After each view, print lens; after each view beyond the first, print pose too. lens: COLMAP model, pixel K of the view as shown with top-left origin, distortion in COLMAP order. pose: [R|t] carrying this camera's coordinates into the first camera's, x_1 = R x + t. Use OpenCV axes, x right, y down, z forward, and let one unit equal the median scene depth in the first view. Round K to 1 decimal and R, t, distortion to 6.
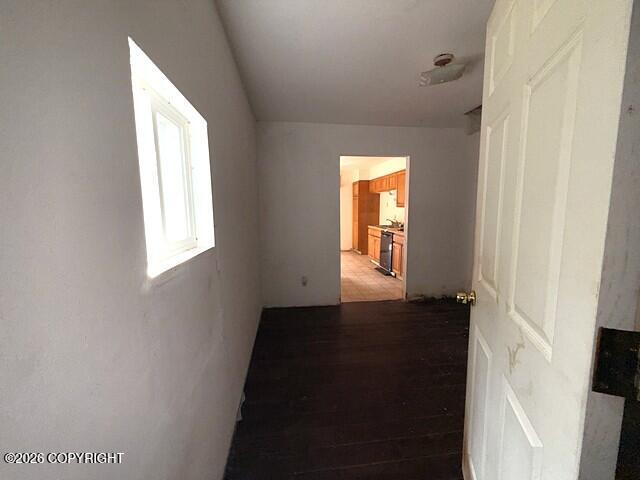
lens RADIAL K [[258.1, 0, 318.8], [0, 258.1, 237.5], [0, 0, 1]] dist [-0.001119, -0.000143]
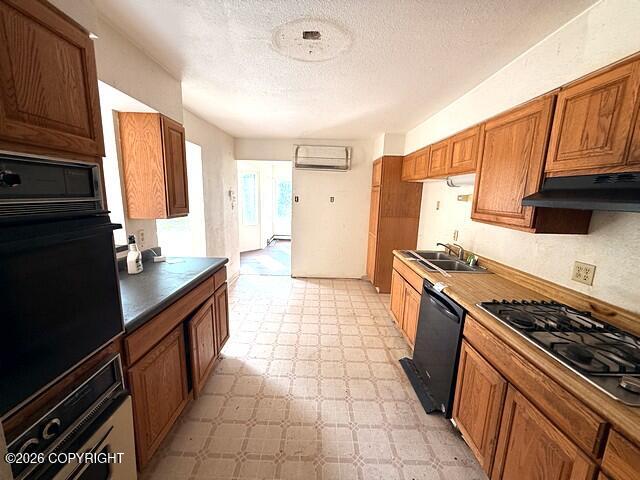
lens RADIAL K [[258.1, 0, 319.1], [0, 258.1, 239.7], [0, 0, 1]] dist [-0.001119, -0.000143]
pose [[0.991481, 0.062481, -0.114291, 0.098839], [-0.056361, 0.996838, 0.056018, -0.075904], [0.117430, -0.049100, 0.991867, 0.468452]]
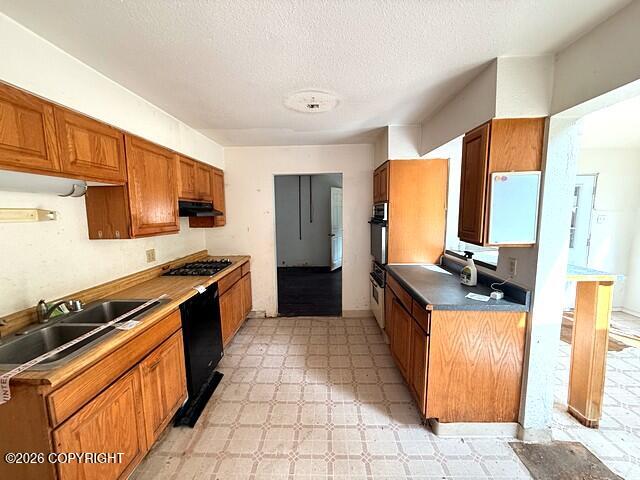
lens RADIAL K [[258.1, 0, 317.9], [0, 258.1, 241.2], [0, 0, 1]] dist [-0.001119, -0.000143]
pose [[-0.988135, 0.006997, 0.153430, 0.006799], [0.042512, 0.972393, 0.229443, -0.141613], [-0.147589, 0.233243, -0.961153, 1.014545]]
